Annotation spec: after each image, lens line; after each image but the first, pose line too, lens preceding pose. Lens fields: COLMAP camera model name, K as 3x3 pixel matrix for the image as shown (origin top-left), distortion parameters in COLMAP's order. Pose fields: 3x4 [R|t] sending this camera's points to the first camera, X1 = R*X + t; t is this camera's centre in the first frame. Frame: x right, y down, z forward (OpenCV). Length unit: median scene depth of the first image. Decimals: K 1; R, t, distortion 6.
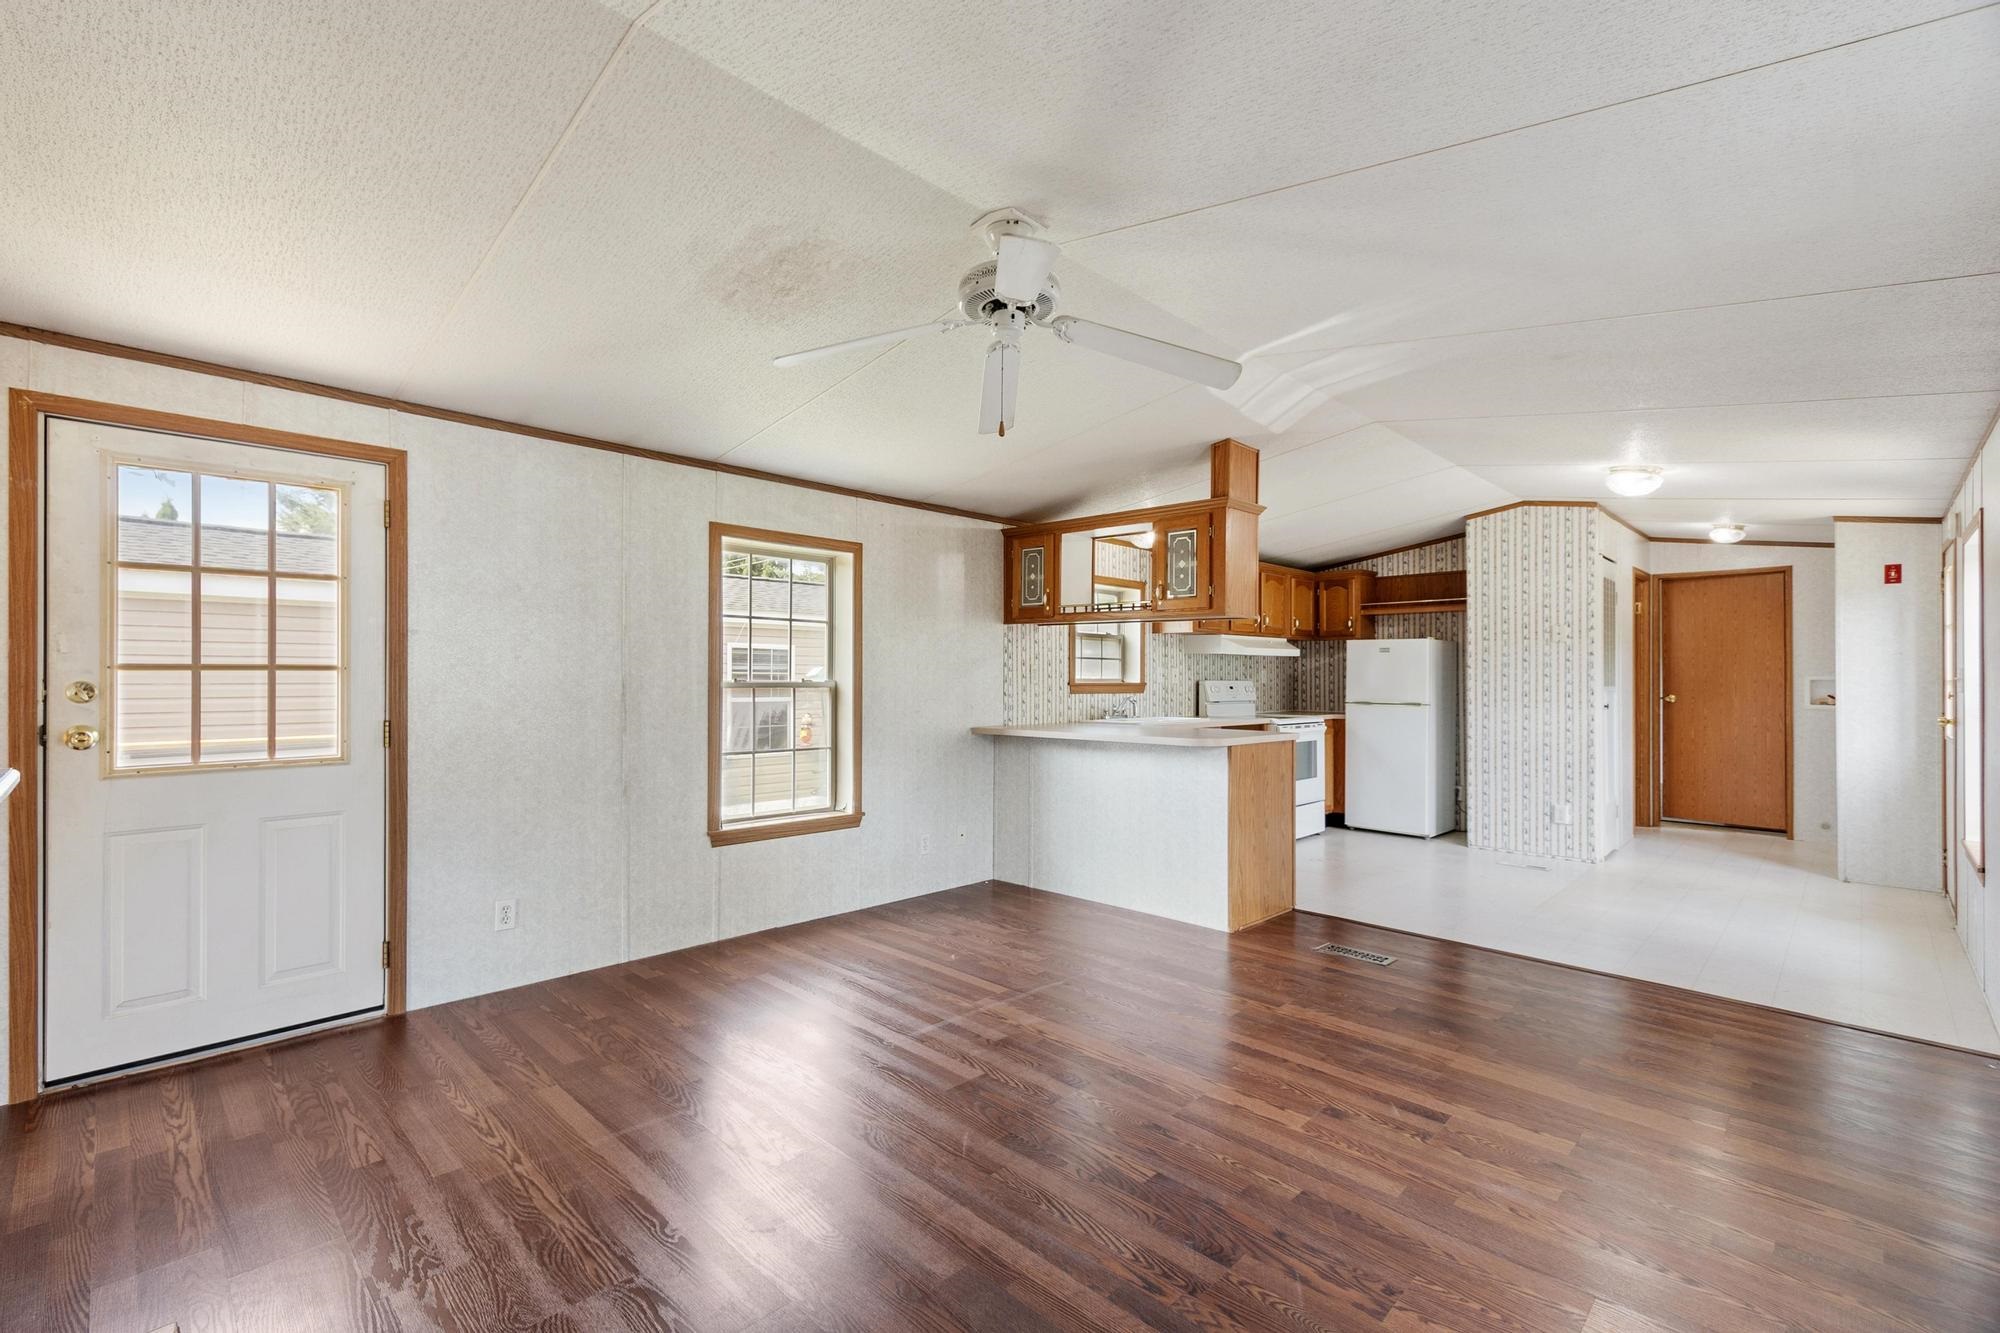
lens RADIAL K [[876.0, 0, 949.2], [0, 876.0, 668.9], [0, 0, 1]] dist [0.001125, -0.001985]
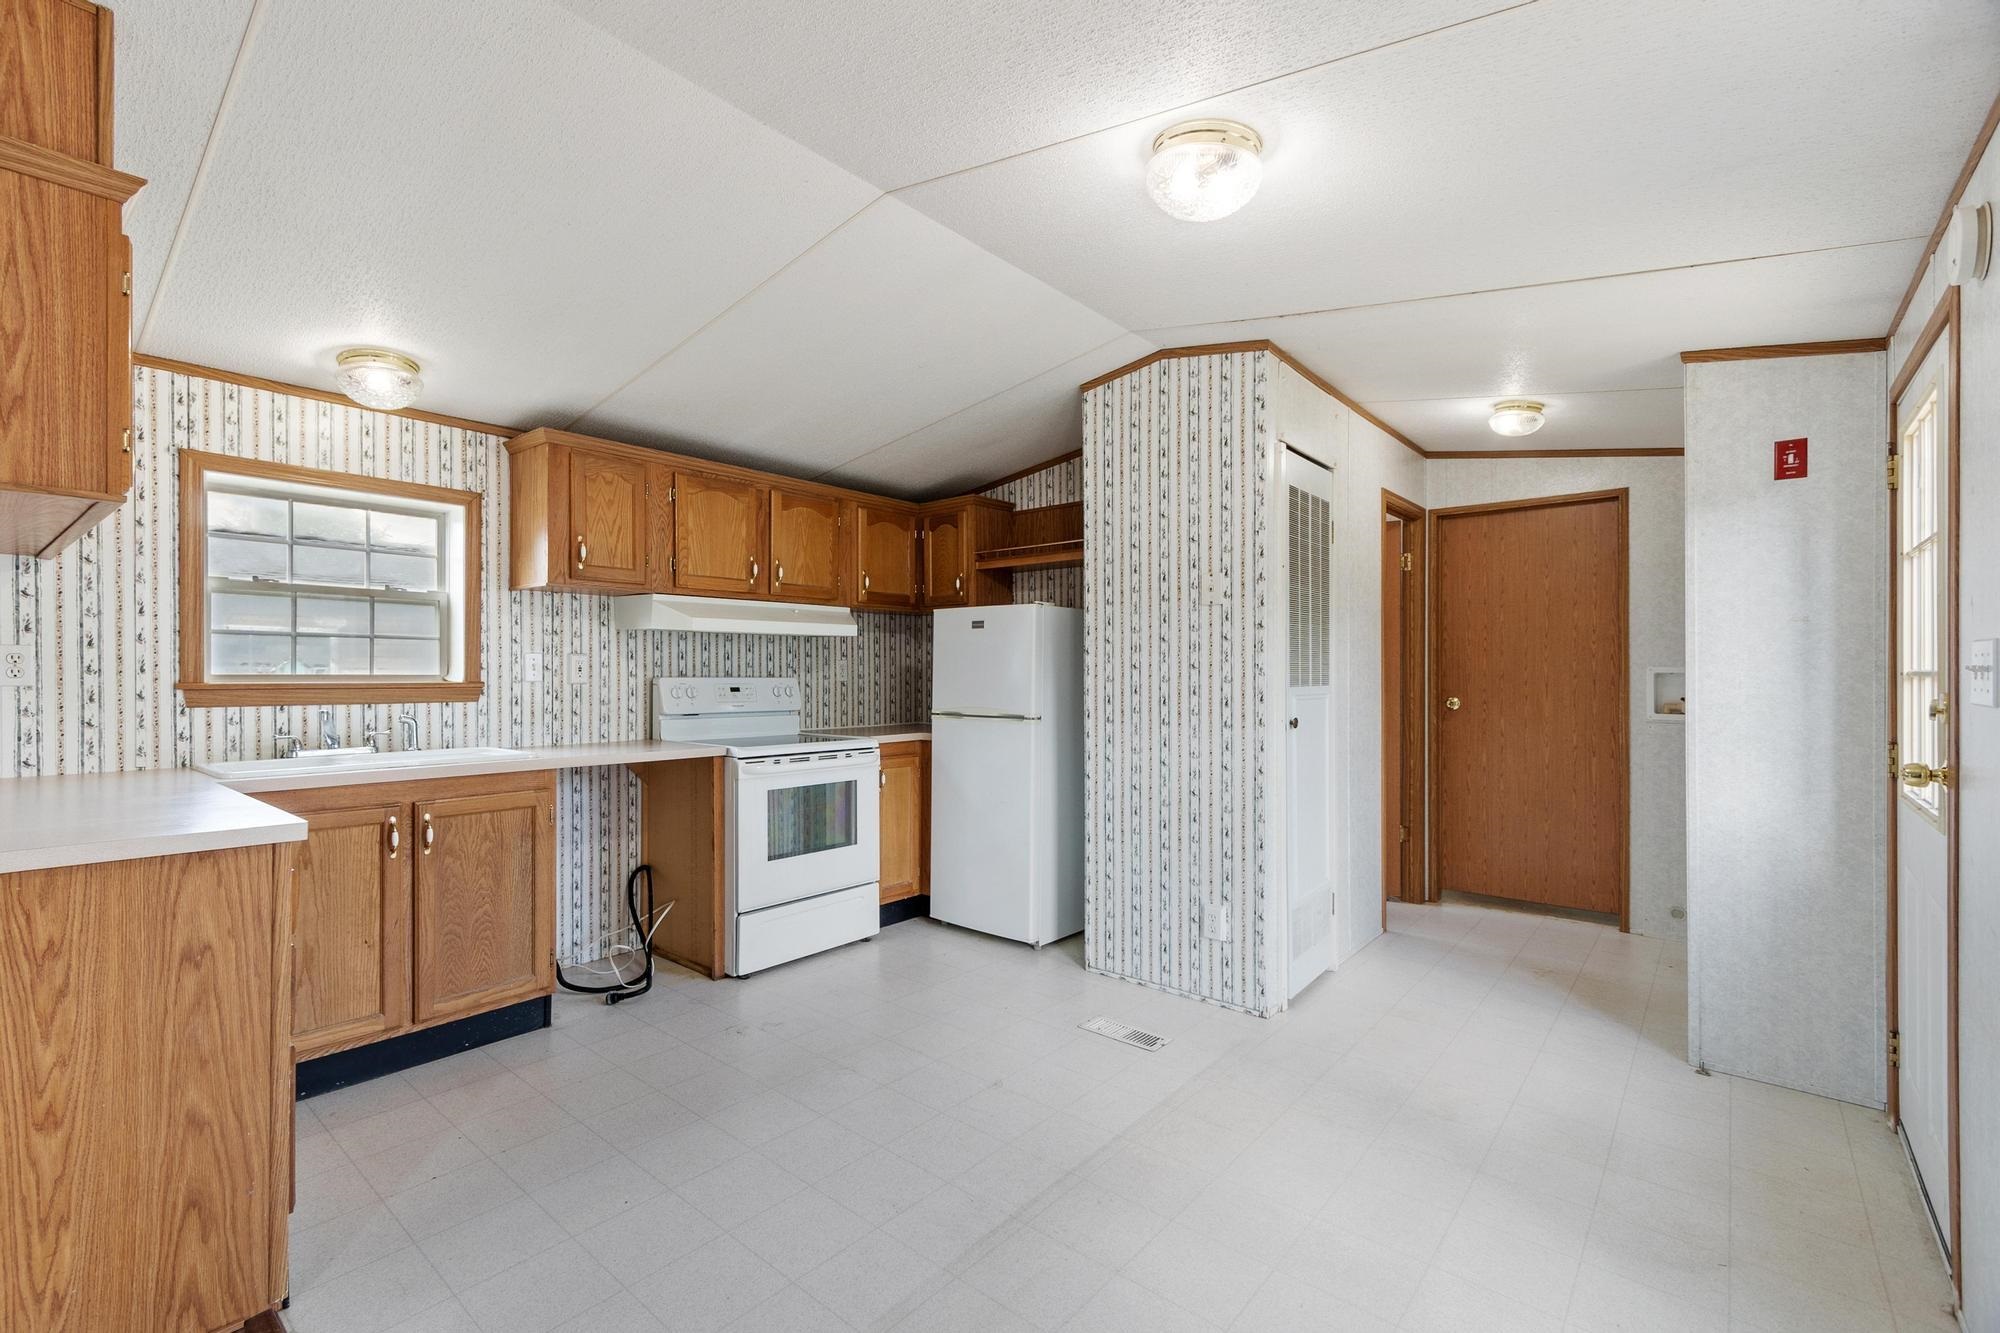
lens RADIAL K [[876.0, 0, 949.2], [0, 876.0, 668.9], [0, 0, 1]] dist [0.001125, -0.001985]
pose [[0.997297, -0.002779, 0.073428, 0.526342], [0.002429, 0.999985, 0.004849, 0.006536], [-0.073441, -0.004657, 0.997289, 0.501607]]
